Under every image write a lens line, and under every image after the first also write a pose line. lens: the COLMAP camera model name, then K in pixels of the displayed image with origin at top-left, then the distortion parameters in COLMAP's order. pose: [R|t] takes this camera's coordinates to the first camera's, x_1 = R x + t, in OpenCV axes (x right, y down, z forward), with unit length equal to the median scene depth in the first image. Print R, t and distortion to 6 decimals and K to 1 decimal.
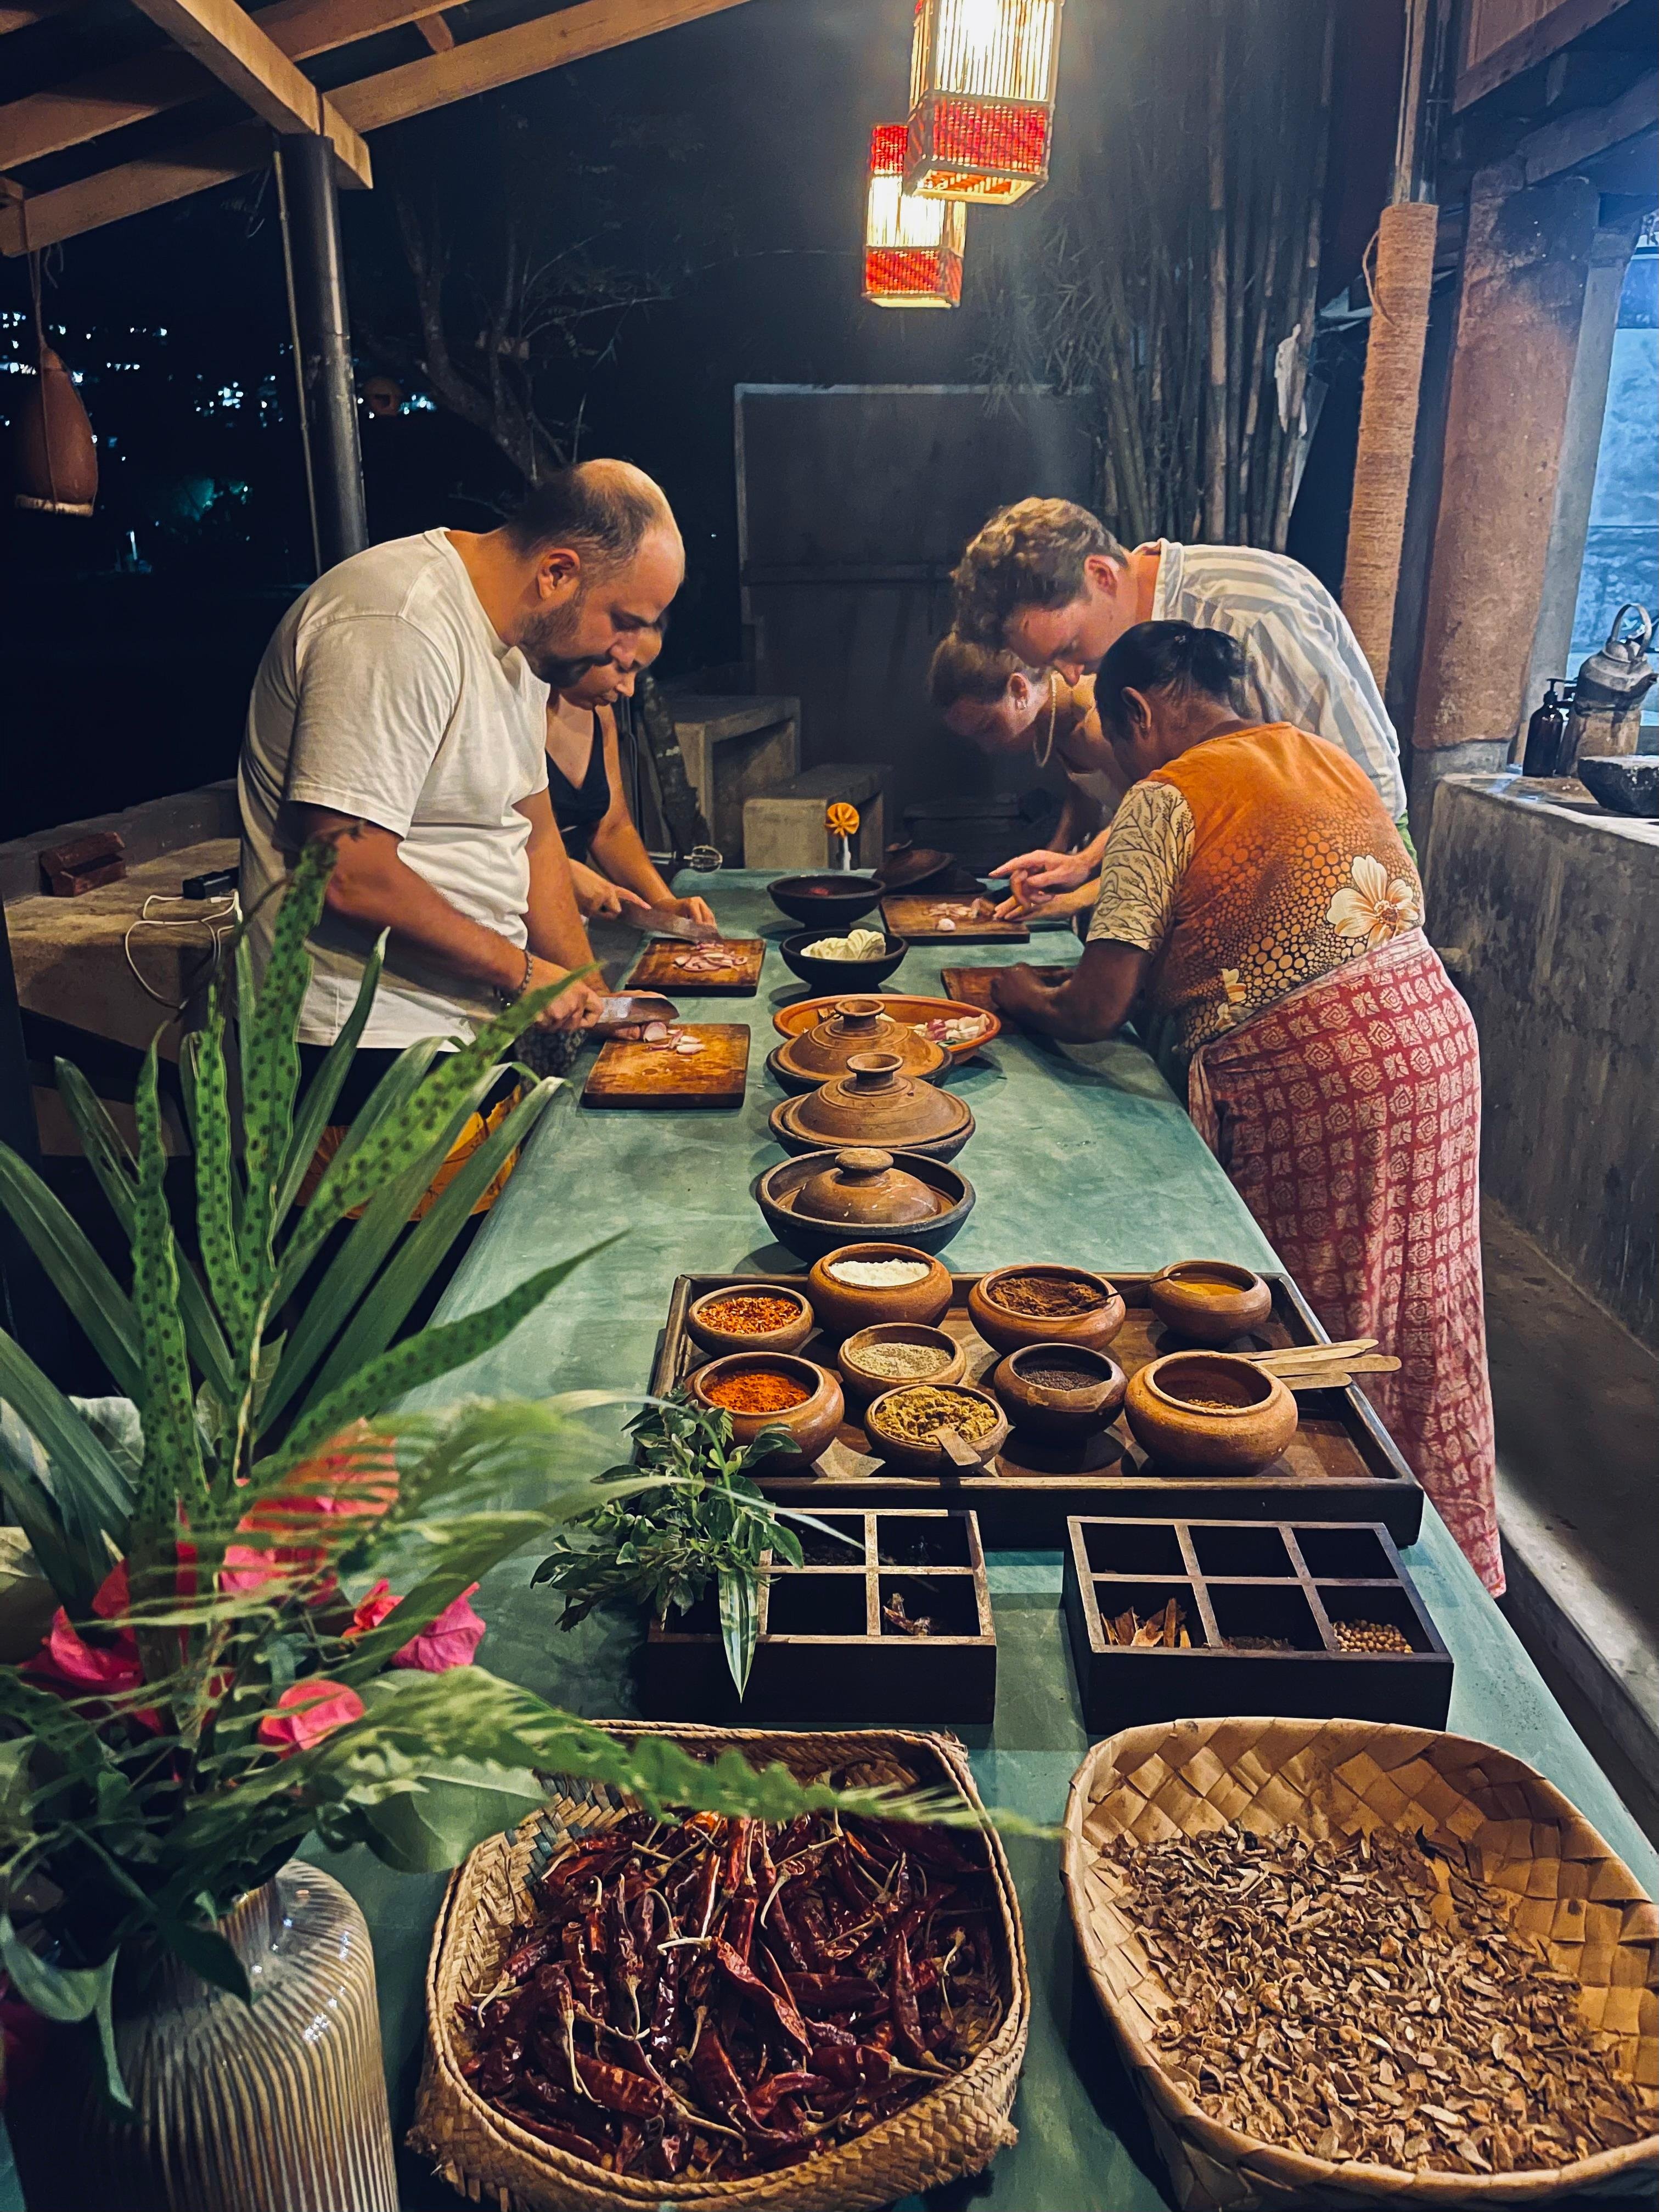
lens RADIAL K [[1694.4, 0, 830.1], [0, 1694.4, 1101.4], [0, 0, 1]] dist [0.053169, -0.047356]
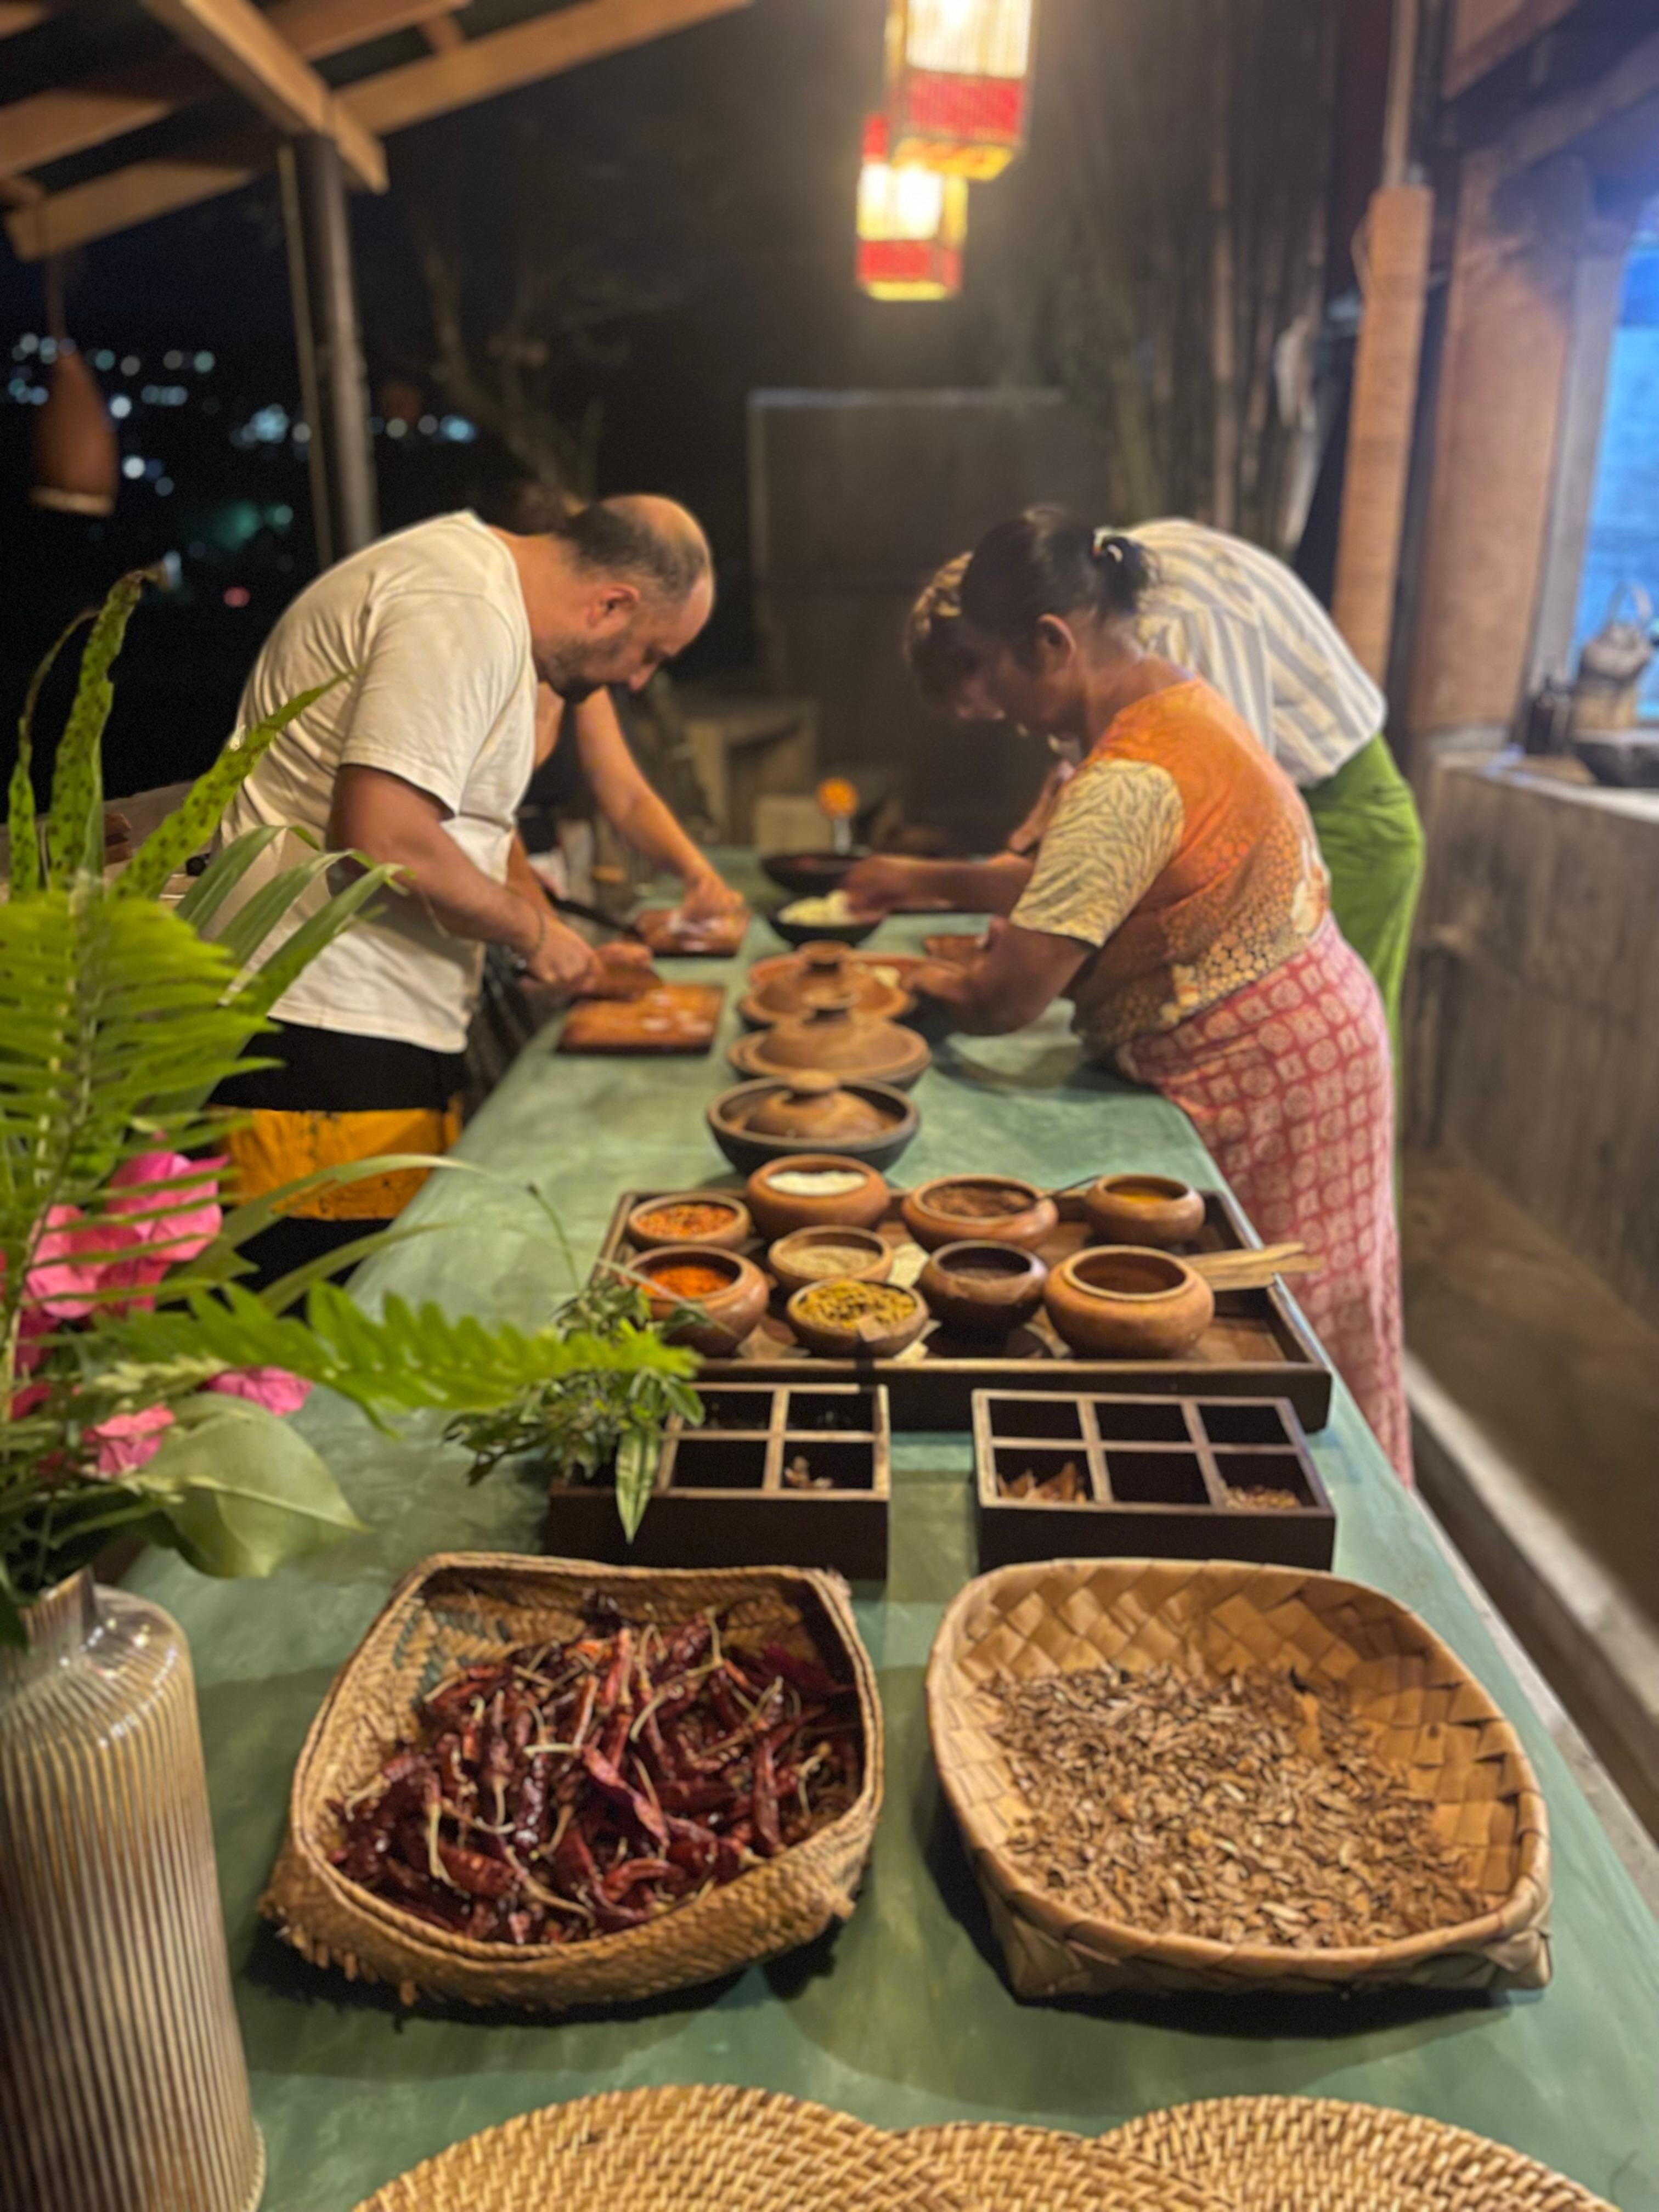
lens RADIAL K [[1694.4, 0, 832.2], [0, 1694.4, 1113.4], [0, 0, 1]] dist [0.053169, -0.047356]
pose [[0.999696, 0.001494, -0.024612, 0.078779], [-0.001843, 0.999898, -0.014181, 0.091702], [0.024588, 0.014222, 0.999597, -0.018331]]
